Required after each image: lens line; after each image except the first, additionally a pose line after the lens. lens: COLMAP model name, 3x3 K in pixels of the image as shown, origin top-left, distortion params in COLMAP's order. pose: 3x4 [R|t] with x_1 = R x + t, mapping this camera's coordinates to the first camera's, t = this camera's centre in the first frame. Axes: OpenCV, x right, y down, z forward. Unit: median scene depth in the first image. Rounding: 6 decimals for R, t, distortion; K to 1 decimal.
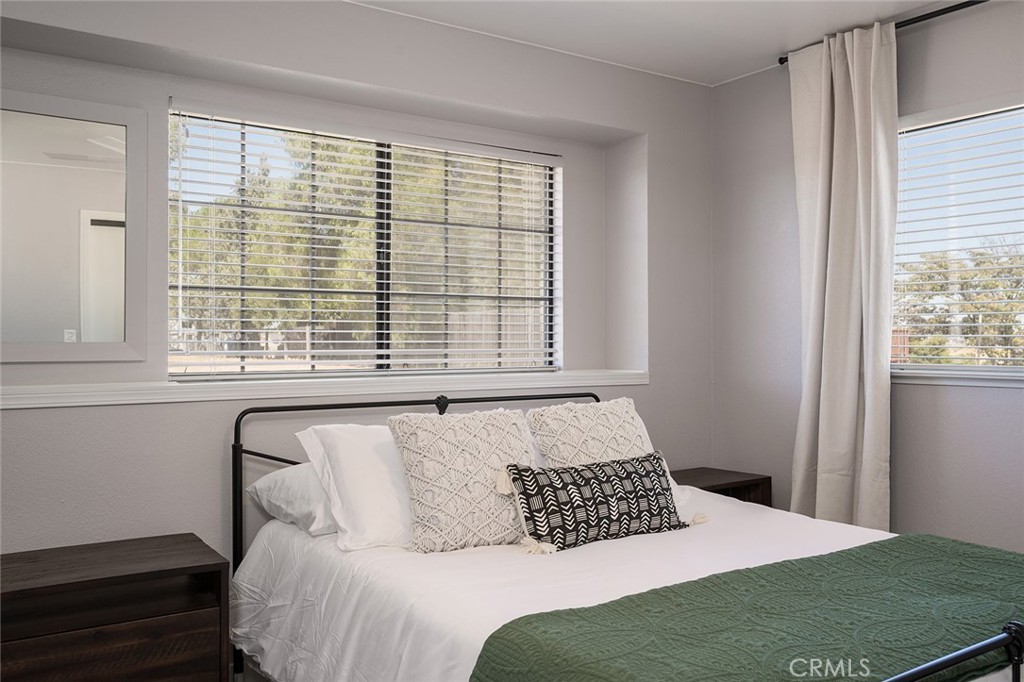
lens RADIAL K [[863.7, 0, 510.2], [0, 863.7, 326.9], [0, 0, 1]] dist [0.005649, -0.002728]
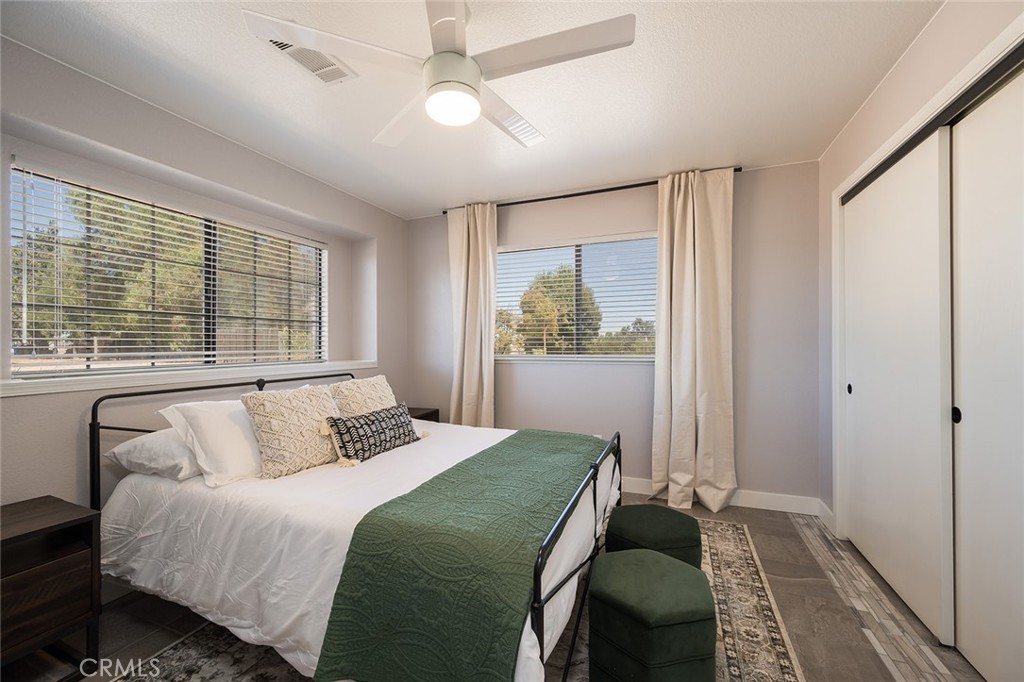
lens RADIAL K [[399.7, 0, 514.2], [0, 399.7, 340.1], [0, 0, 1]] dist [-0.000683, -0.000411]
pose [[0.834509, 0.001695, 0.550992, -0.117010], [-0.003764, 0.999989, 0.002625, 0.002391], [-0.550982, -0.004265, 0.834507, 0.121482]]
